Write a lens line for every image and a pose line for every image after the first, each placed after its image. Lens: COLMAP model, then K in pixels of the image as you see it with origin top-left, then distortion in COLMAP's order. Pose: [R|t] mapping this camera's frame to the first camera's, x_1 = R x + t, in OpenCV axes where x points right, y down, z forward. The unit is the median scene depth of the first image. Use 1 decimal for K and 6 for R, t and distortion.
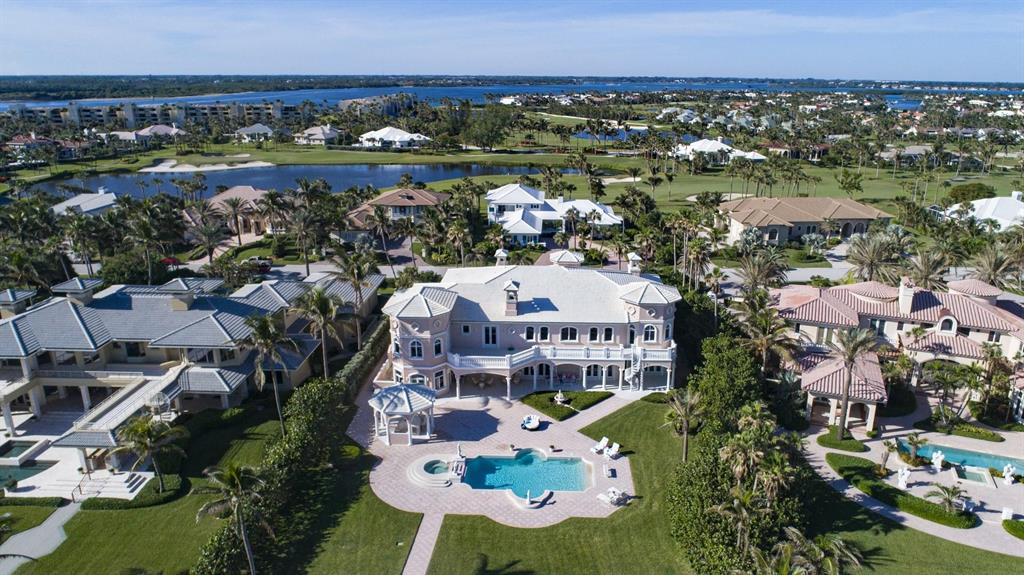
lens RADIAL K [[692.8, 0, 517.9], [0, 692.8, 286.5], [0, 0, 1]] dist [0.006109, -0.000143]
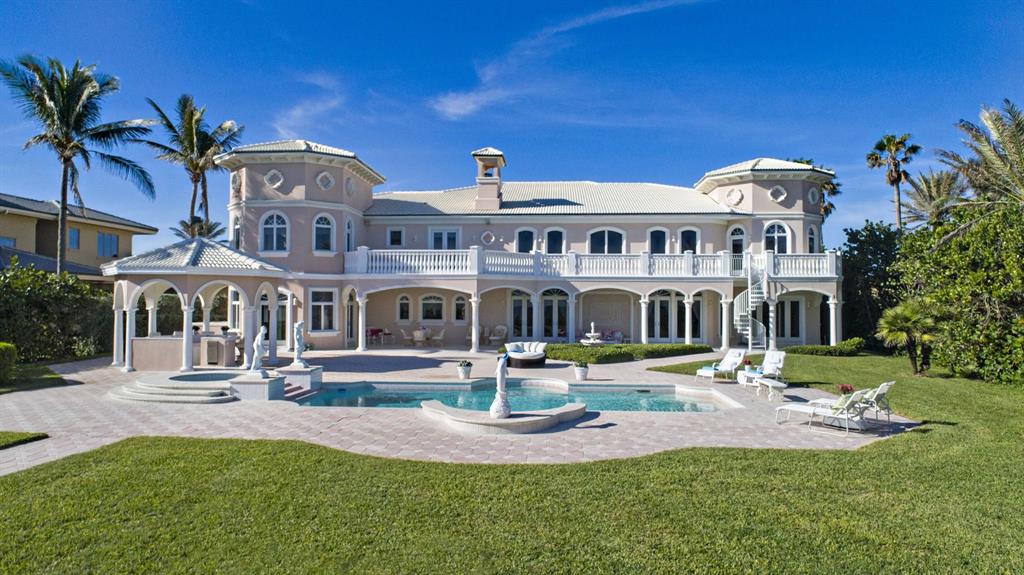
lens RADIAL K [[692.8, 0, 505.2], [0, 692.8, 286.3], [0, 0, 1]] dist [0.006109, -0.000143]
pose [[0.999507, 0.007089, -0.030600, 0.019048], [-0.016475, 0.947762, -0.318552, 0.261631], [0.026744, 0.318898, 0.947411, 0.571137]]
